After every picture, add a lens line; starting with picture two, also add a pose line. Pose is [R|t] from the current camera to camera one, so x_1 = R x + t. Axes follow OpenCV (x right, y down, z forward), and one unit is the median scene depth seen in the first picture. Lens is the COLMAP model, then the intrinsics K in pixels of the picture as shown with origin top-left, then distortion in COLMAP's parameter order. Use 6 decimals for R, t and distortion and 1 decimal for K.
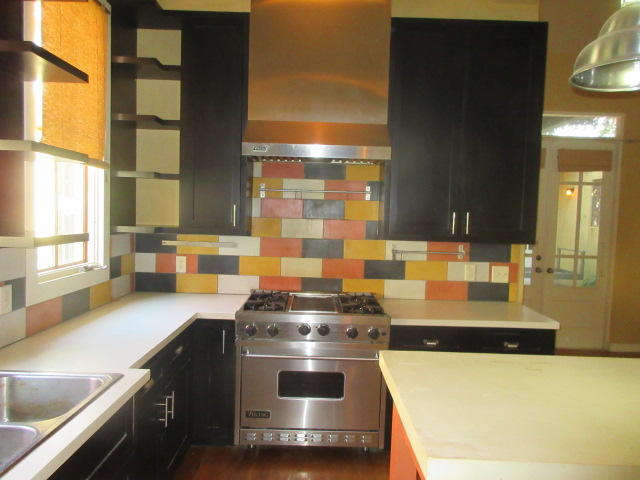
lens RADIAL K [[473.0, 0, 320.0], [0, 473.0, 240.0], [0, 0, 1]] dist [-0.002406, -0.002204]
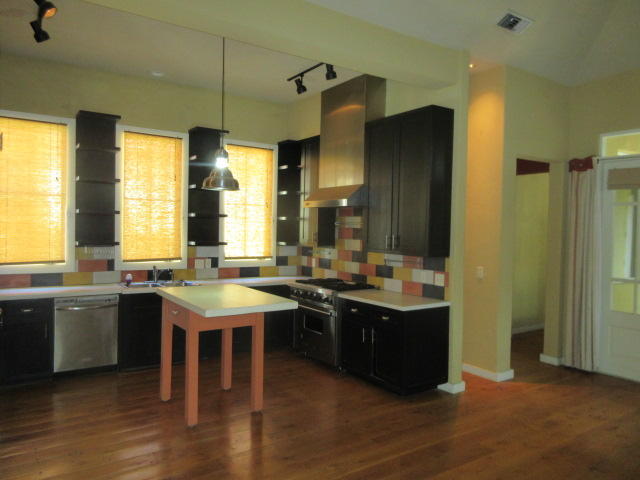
lens RADIAL K [[473.0, 0, 320.0], [0, 473.0, 240.0], [0, 0, 1]] dist [-0.002406, -0.002204]
pose [[0.564414, 0.004672, -0.825479, 1.327997], [-0.054676, 0.998000, -0.031735, 0.019291], [0.823679, 0.063045, 0.563541, -0.077446]]
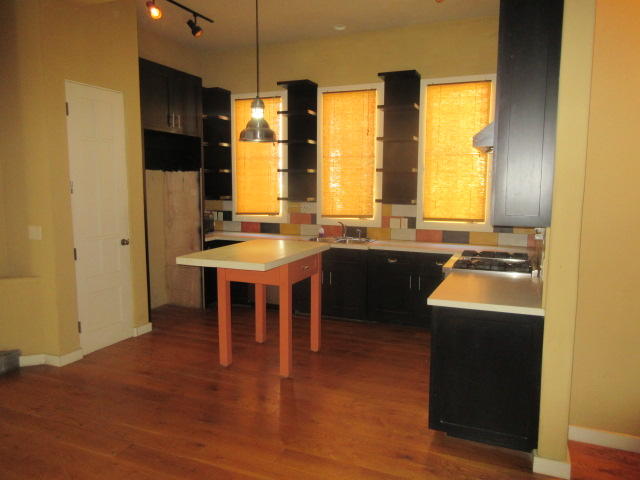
lens RADIAL K [[483.0, 0, 320.0], [0, 483.0, 240.0], [0, 0, 1]] dist [0.002429, 0.000585]
pose [[-0.385185, 0.078339, -0.919508, 1.257225], [-0.072803, 0.990705, 0.114903, -0.039548], [0.919963, 0.111202, -0.375901, 0.955184]]
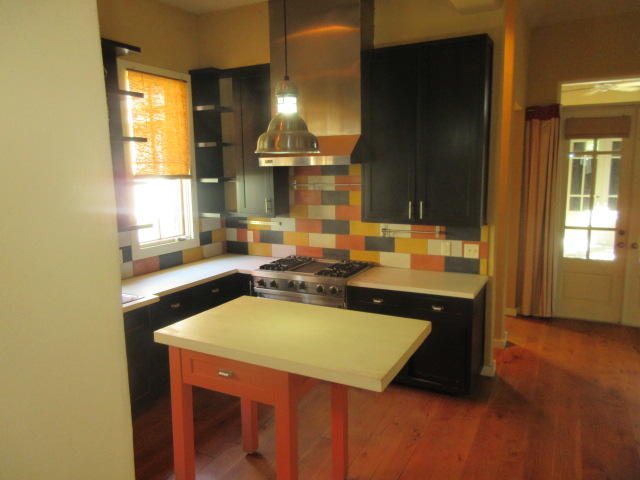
lens RADIAL K [[473.0, 0, 320.0], [0, 473.0, 240.0], [0, 0, 1]] dist [-0.002406, -0.002204]
pose [[0.885546, 0.026912, -0.463771, 0.591876], [0.014137, 0.996297, 0.084808, -0.059789], [0.464336, -0.081658, 0.881887, -0.208968]]
